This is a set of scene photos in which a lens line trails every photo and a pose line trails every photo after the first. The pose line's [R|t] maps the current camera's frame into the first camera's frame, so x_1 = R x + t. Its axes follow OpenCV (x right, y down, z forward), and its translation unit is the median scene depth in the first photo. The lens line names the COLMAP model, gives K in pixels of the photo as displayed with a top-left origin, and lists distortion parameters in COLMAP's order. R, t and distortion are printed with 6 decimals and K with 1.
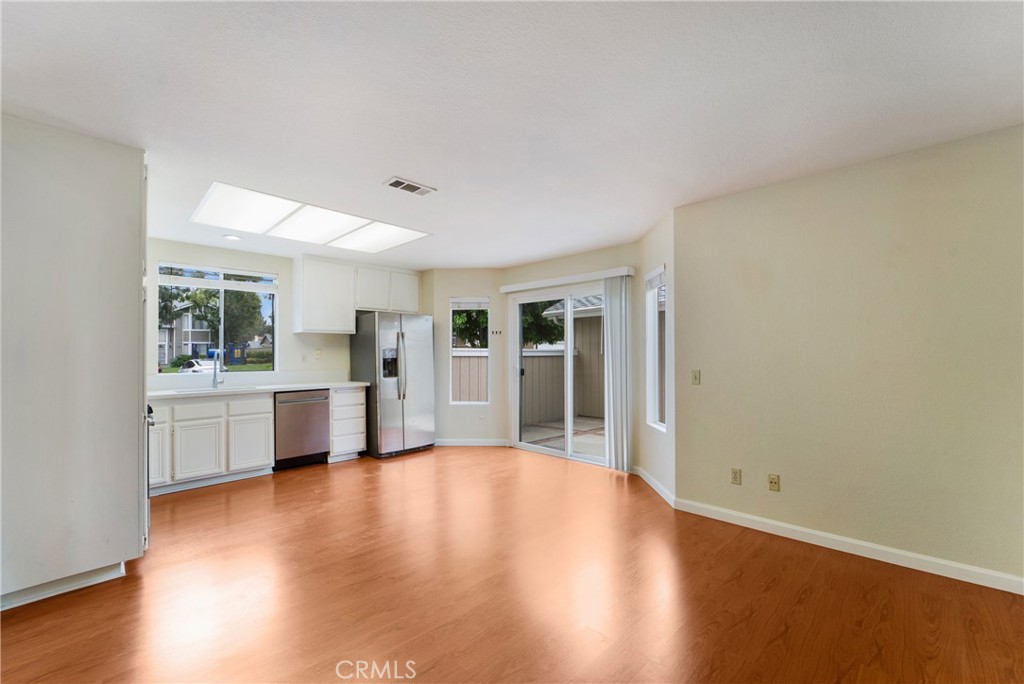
lens RADIAL K [[422.6, 0, 509.3], [0, 422.6, 350.4], [0, 0, 1]] dist [0.002217, 0.000243]
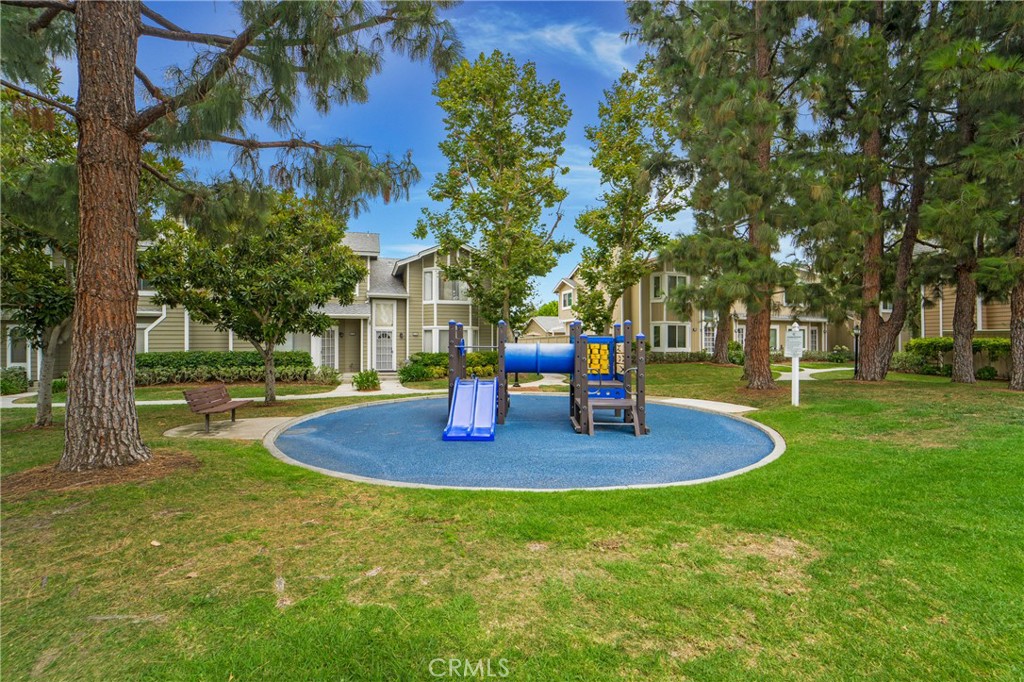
lens RADIAL K [[422.6, 0, 514.7], [0, 422.6, 347.8], [0, 0, 1]] dist [0.002217, 0.000243]
pose [[0.915949, 0.001650, -0.401291, -0.480596], [-0.002021, 0.999998, -0.000503, 0.003185], [0.401290, 0.001271, 0.915950, 0.600094]]
